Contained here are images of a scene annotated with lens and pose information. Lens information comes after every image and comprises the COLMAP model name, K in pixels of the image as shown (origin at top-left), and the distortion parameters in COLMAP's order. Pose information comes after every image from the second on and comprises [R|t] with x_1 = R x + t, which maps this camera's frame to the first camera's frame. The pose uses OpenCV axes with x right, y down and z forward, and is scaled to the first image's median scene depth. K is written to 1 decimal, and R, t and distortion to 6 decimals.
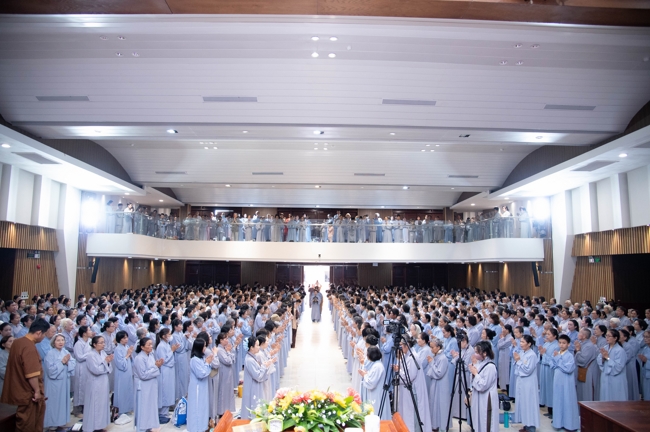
lens RADIAL K [[449.5, 0, 325.0], [0, 449.5, 216.0], [0, 0, 1]] dist [-0.079817, 0.001767]
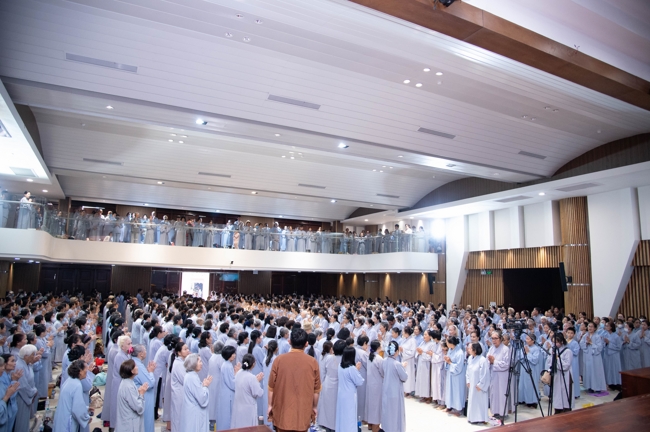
lens RADIAL K [[449.0, 0, 332.2], [0, 449.0, 215.3], [0, 0, 1]] dist [-0.089414, 0.001218]
pose [[0.893459, 0.069615, 0.443717, -0.303364], [-0.061594, 0.997573, -0.032484, 0.005421], [-0.444901, 0.001693, 0.895578, 0.051135]]
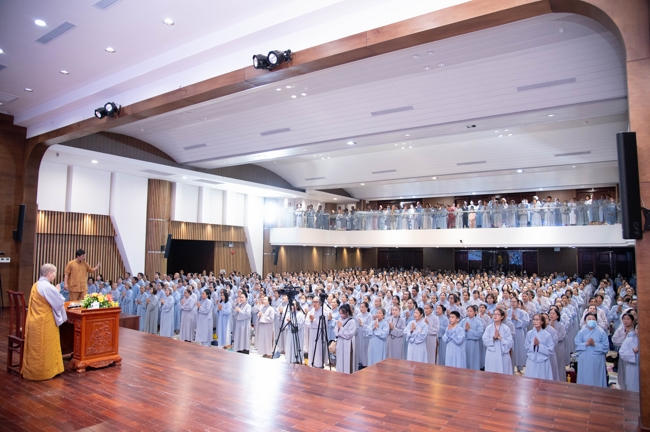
lens RADIAL K [[449.0, 0, 332.2], [0, 449.0, 215.3], [0, 0, 1]] dist [-0.089414, 0.001218]
pose [[0.826567, -0.049207, -0.560683, 0.394063], [0.063093, 0.997993, 0.005427, 0.003356], [0.559291, -0.039861, 0.828013, -0.045788]]
